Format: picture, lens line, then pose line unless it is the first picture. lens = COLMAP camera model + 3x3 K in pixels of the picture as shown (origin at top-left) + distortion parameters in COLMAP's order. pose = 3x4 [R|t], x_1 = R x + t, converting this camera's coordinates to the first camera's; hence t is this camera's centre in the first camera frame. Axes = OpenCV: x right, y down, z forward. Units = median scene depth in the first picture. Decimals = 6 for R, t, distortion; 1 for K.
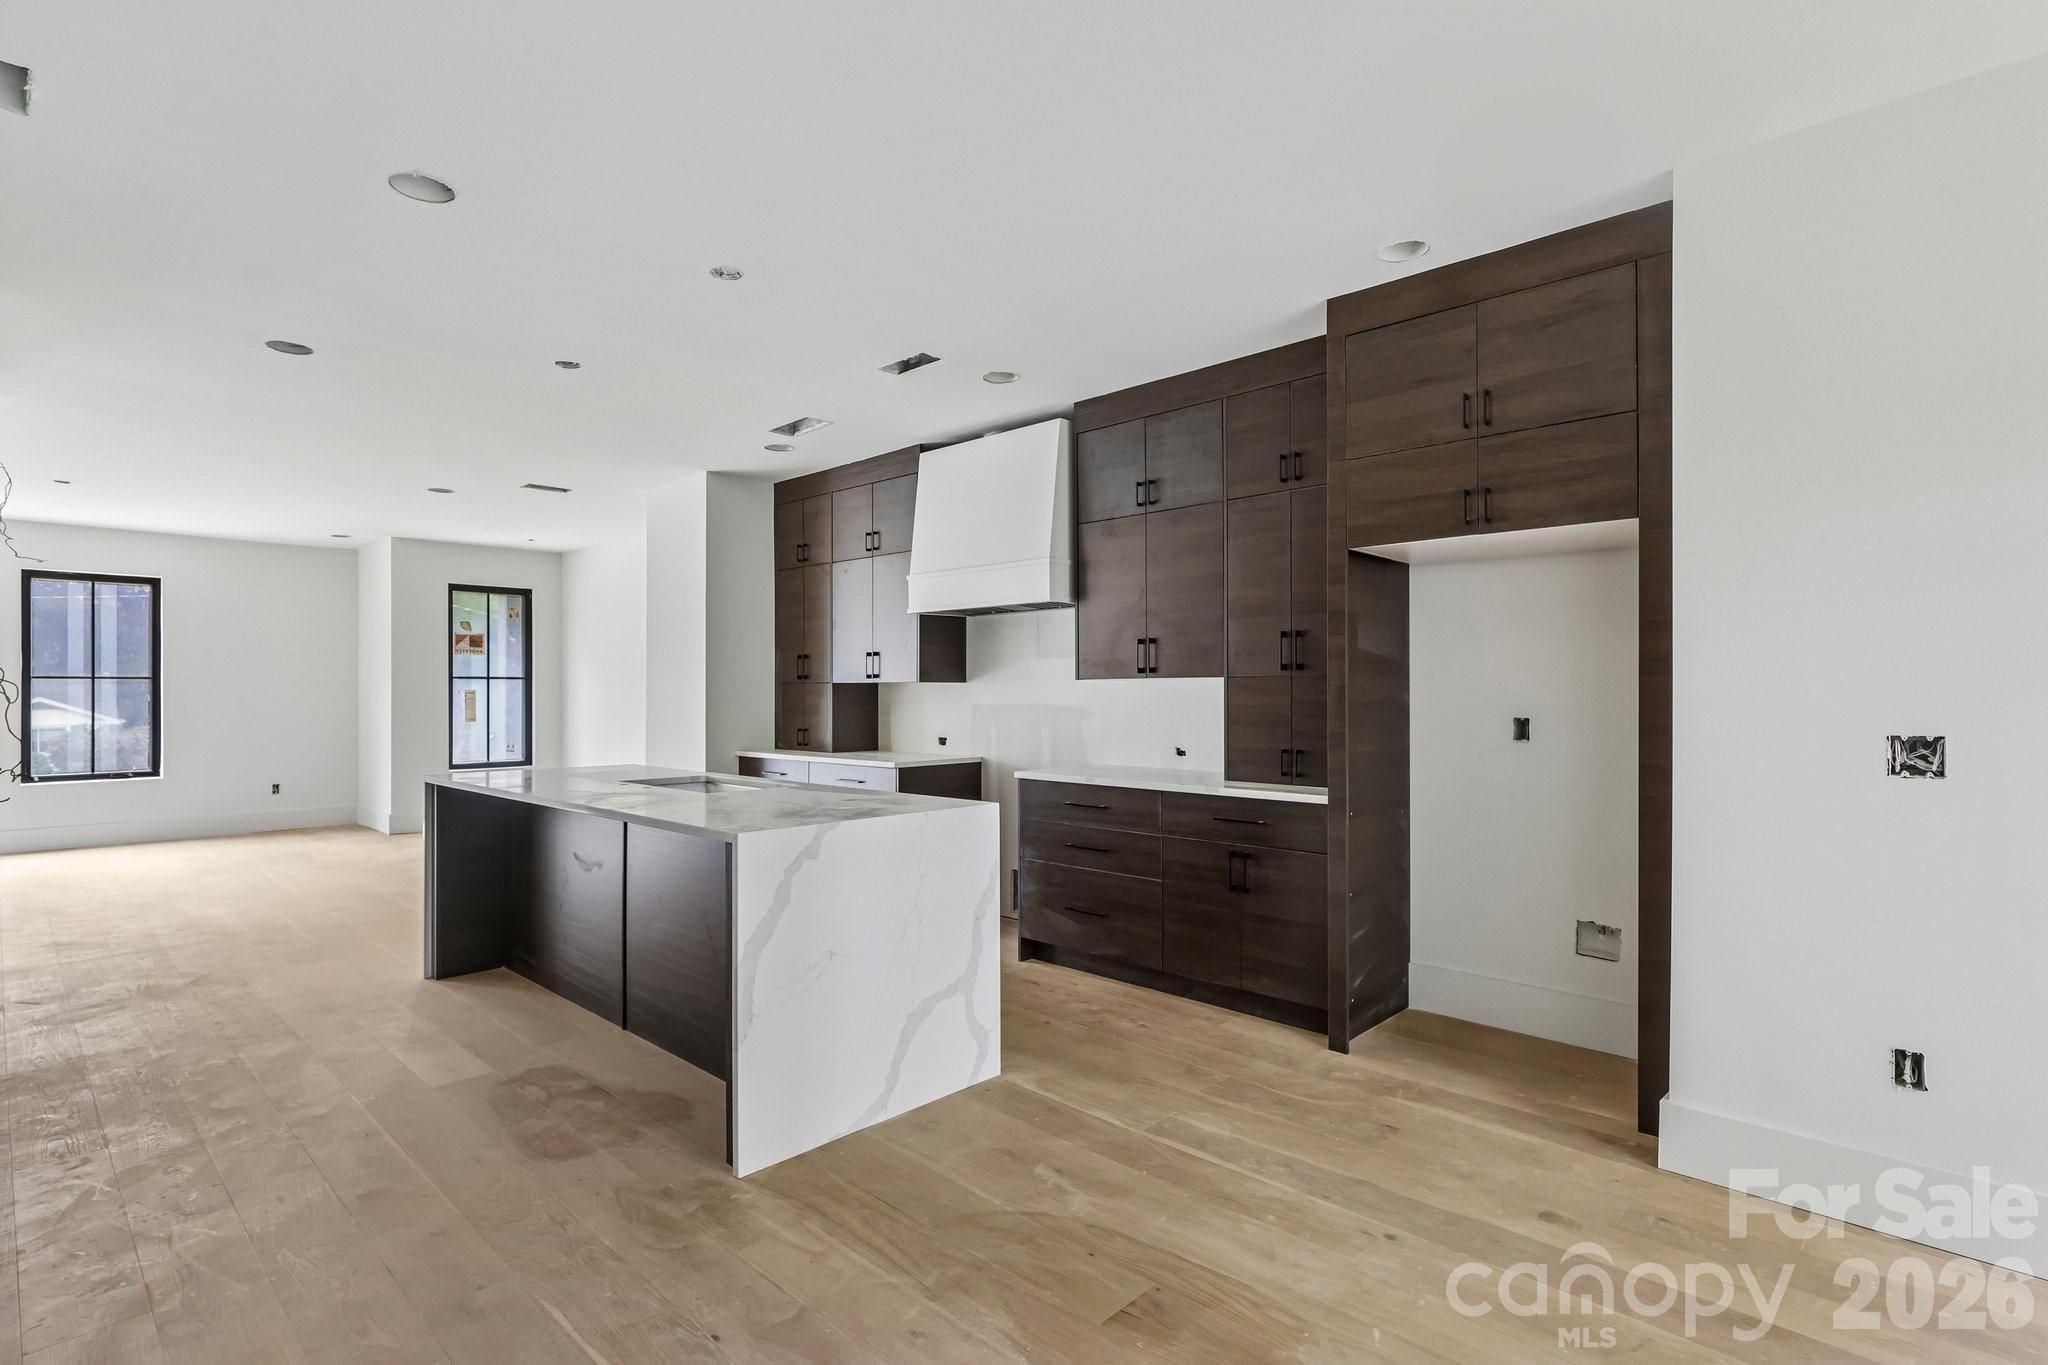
lens RADIAL K [[988.1, 0, 1026.0], [0, 988.1, 680.4], [0, 0, 1]] dist [0.001126, 0.000800]
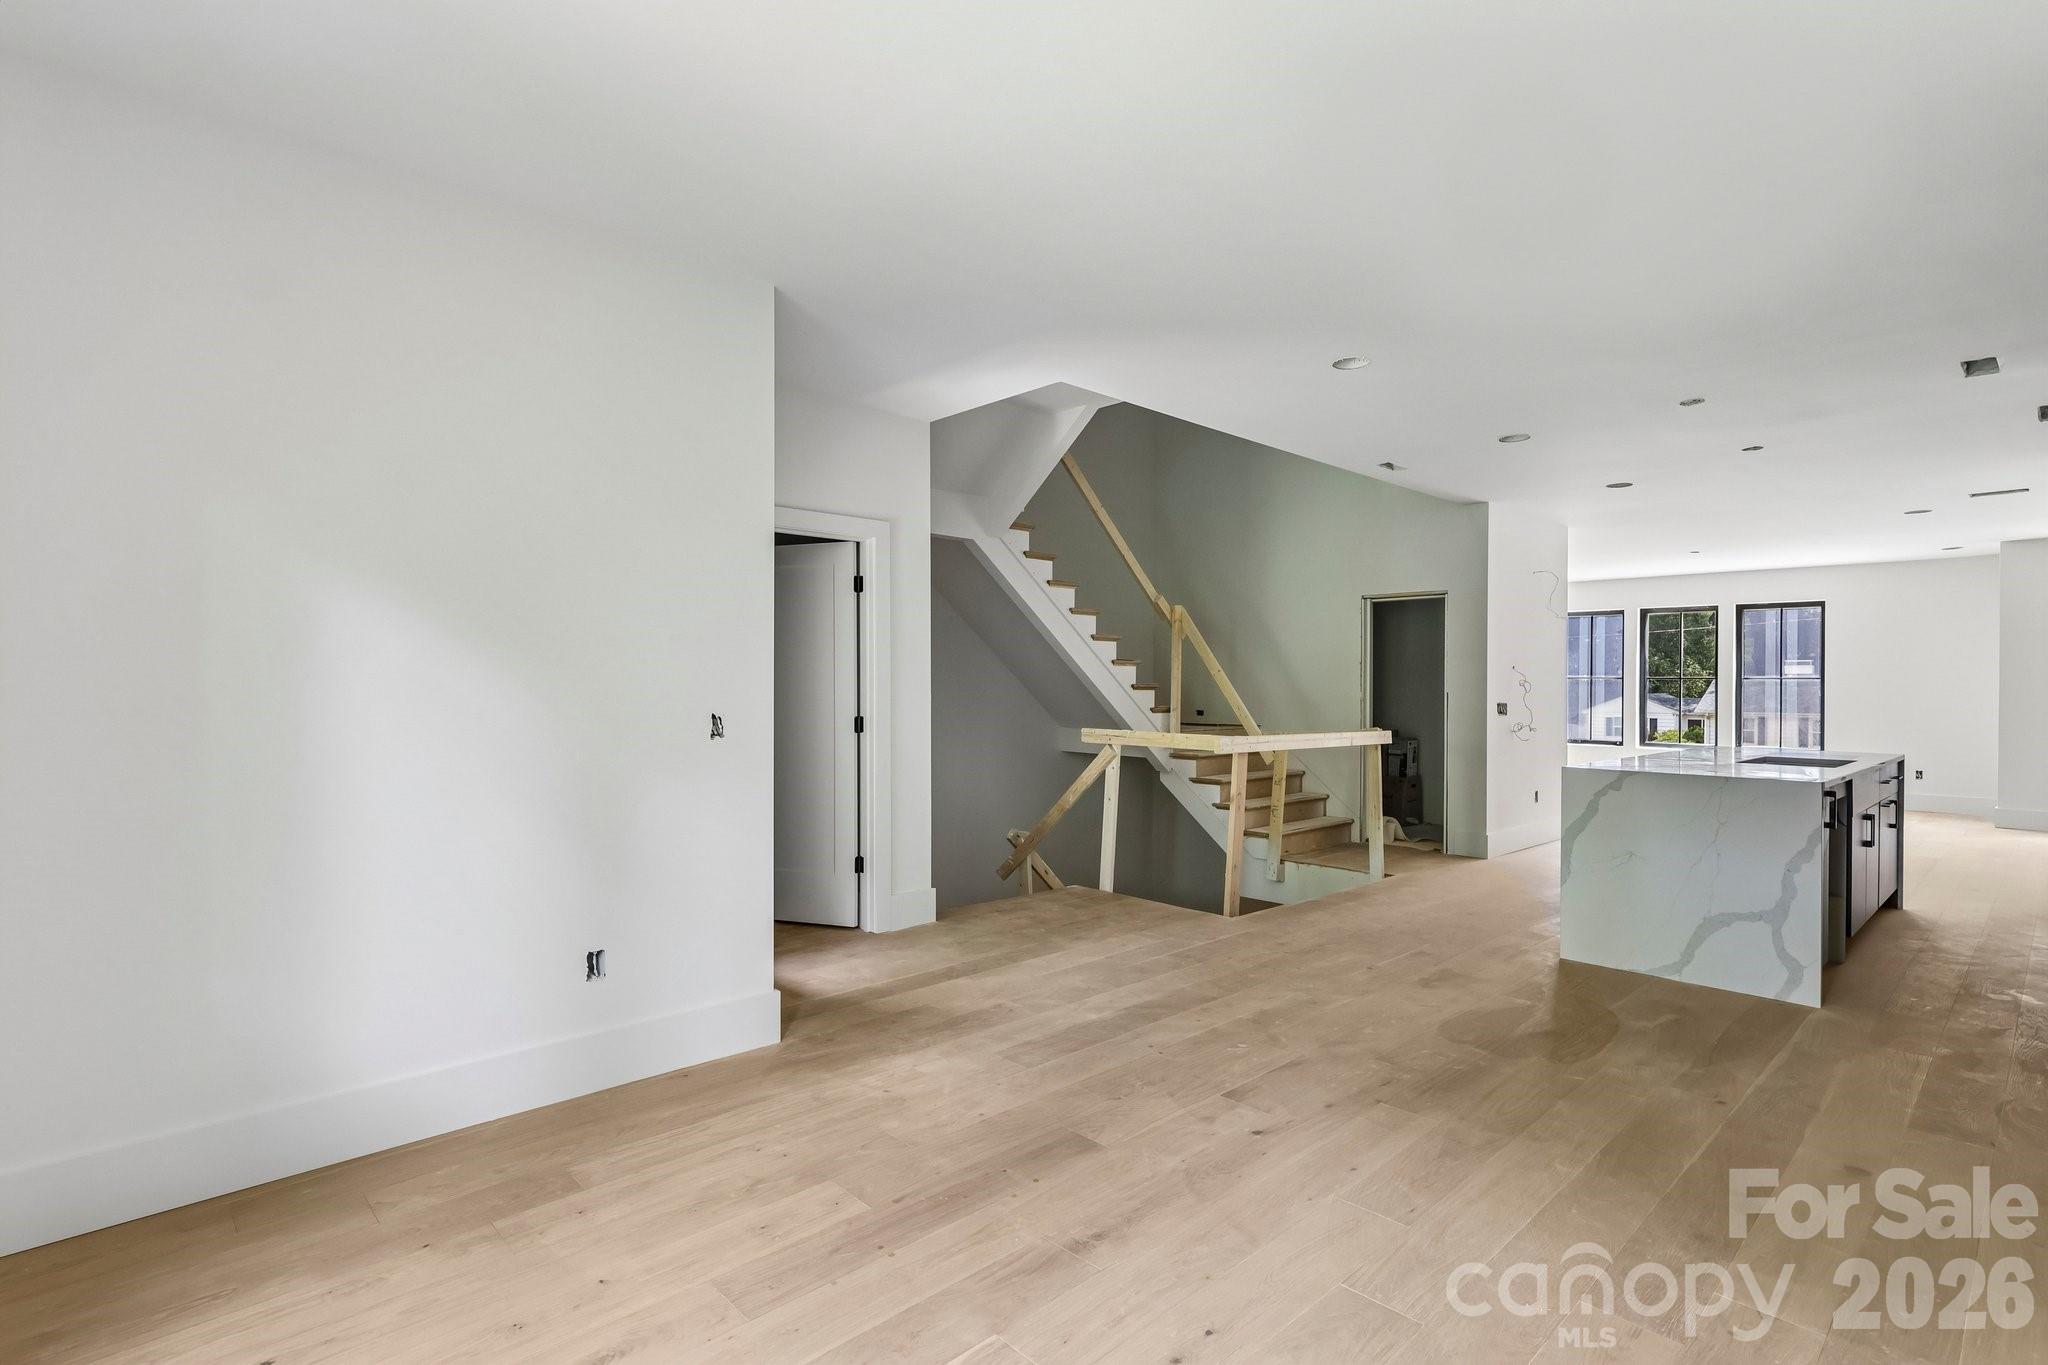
lens RADIAL K [[988.1, 0, 1025.8], [0, 988.1, 686.7], [0, 0, 1]] dist [0.001126, 0.000800]
pose [[-0.063297, -0.000771, -0.997994, 0.985401], [0.011038, 0.999938, -0.001472, -0.001174], [0.997934, -0.011110, -0.063285, 0.090351]]
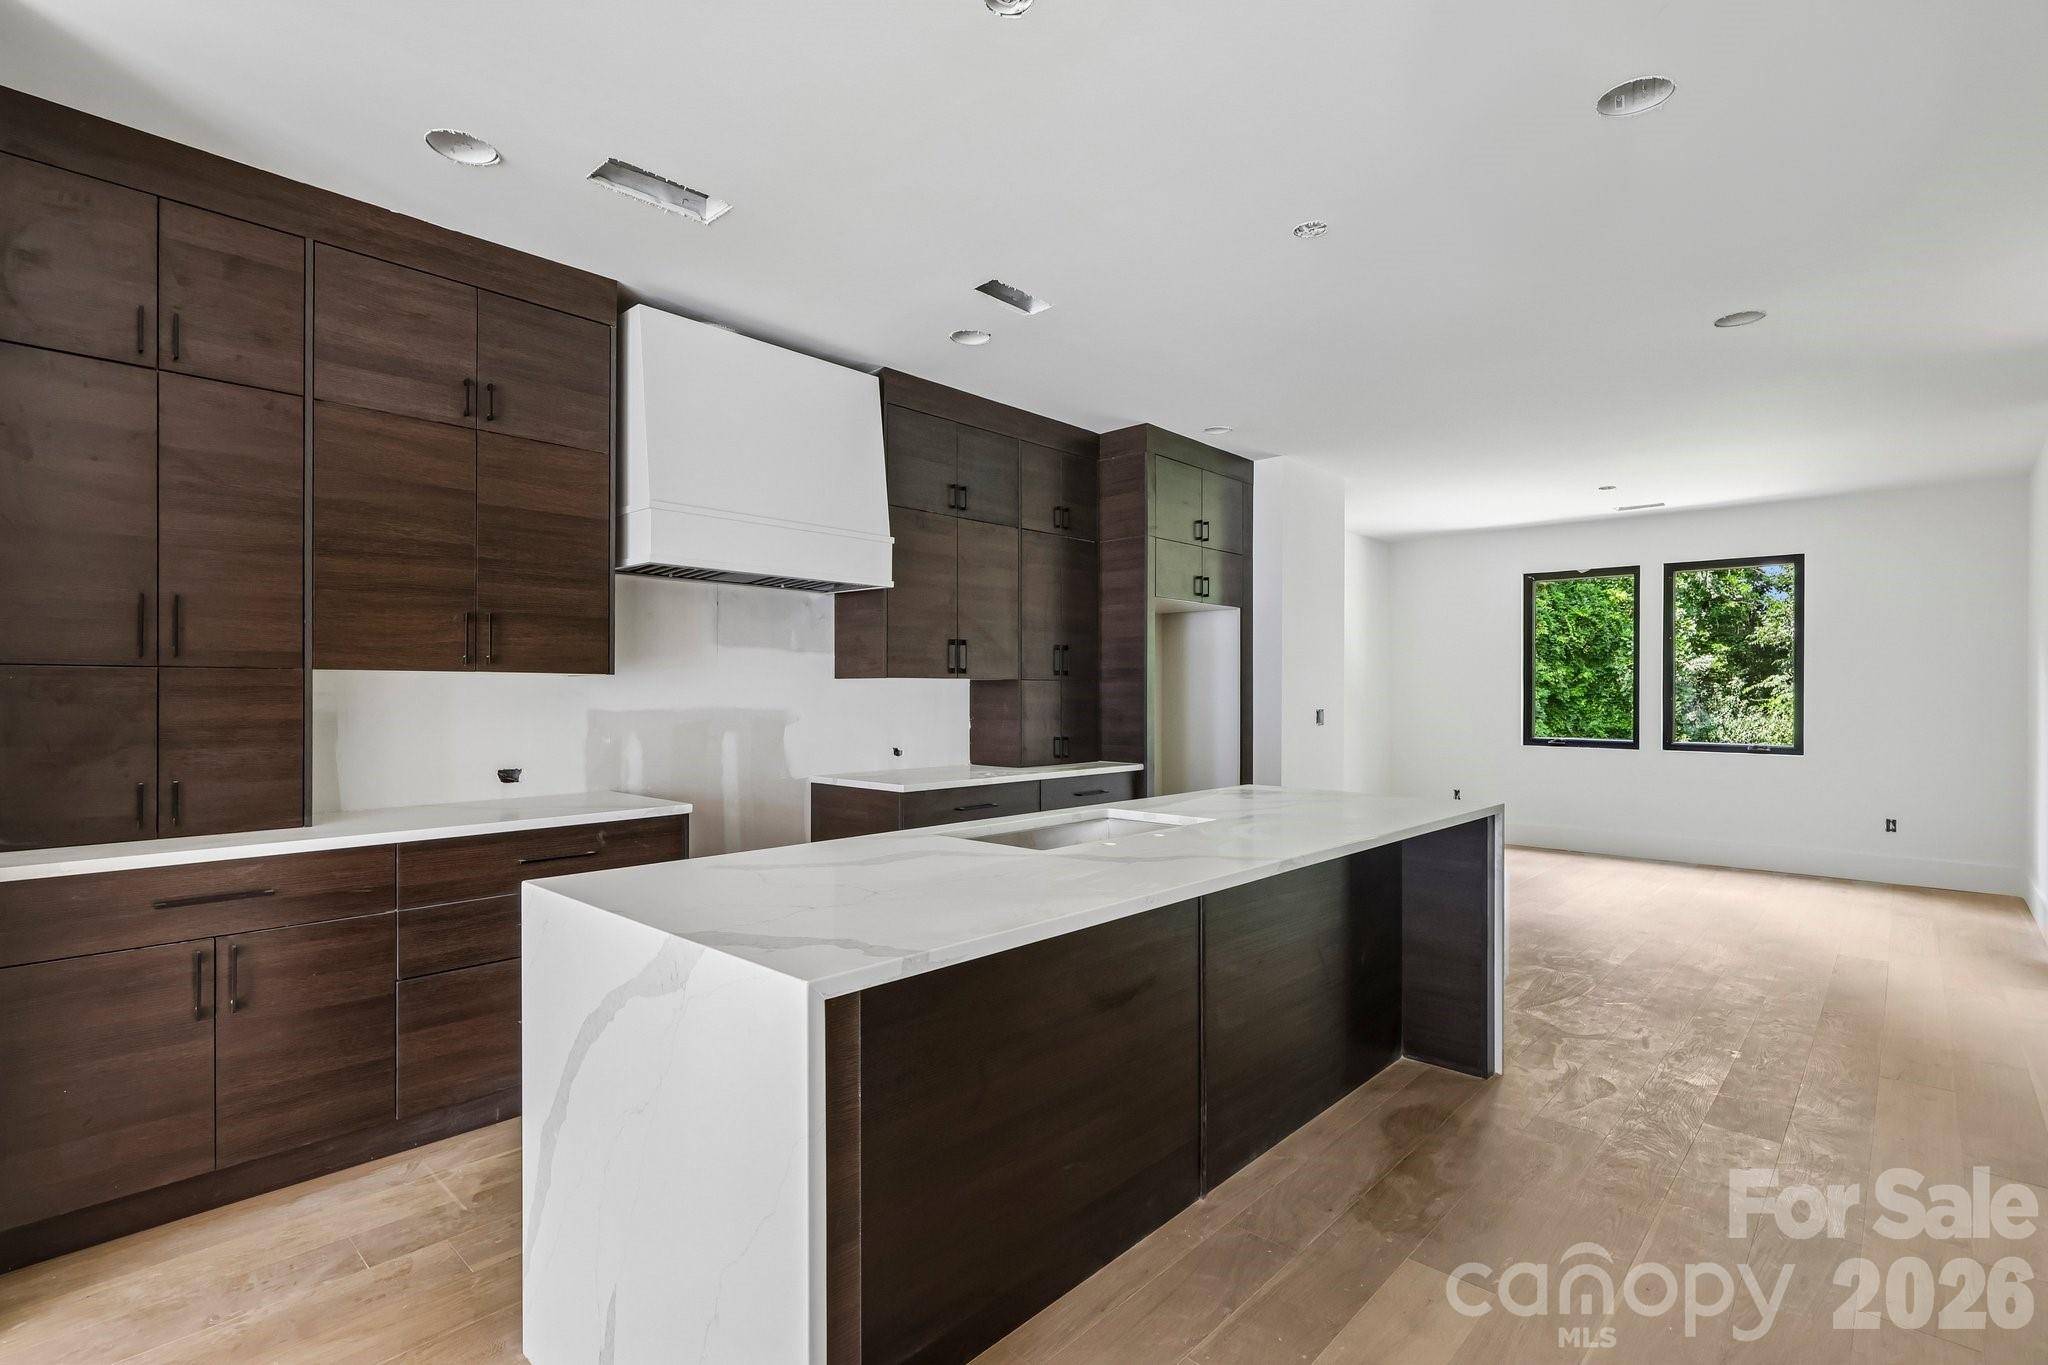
lens RADIAL K [[958.7, 0, 1030.9], [0, 958.7, 696.0], [0, 0, 1]] dist [0.000184, 0.000254]
pose [[-0.011860, -0.001369, 0.999929, -0.952694], [-0.012526, 0.999921, 0.001221, 0.014619], [-0.999851, -0.012511, -0.011876, 1.022307]]
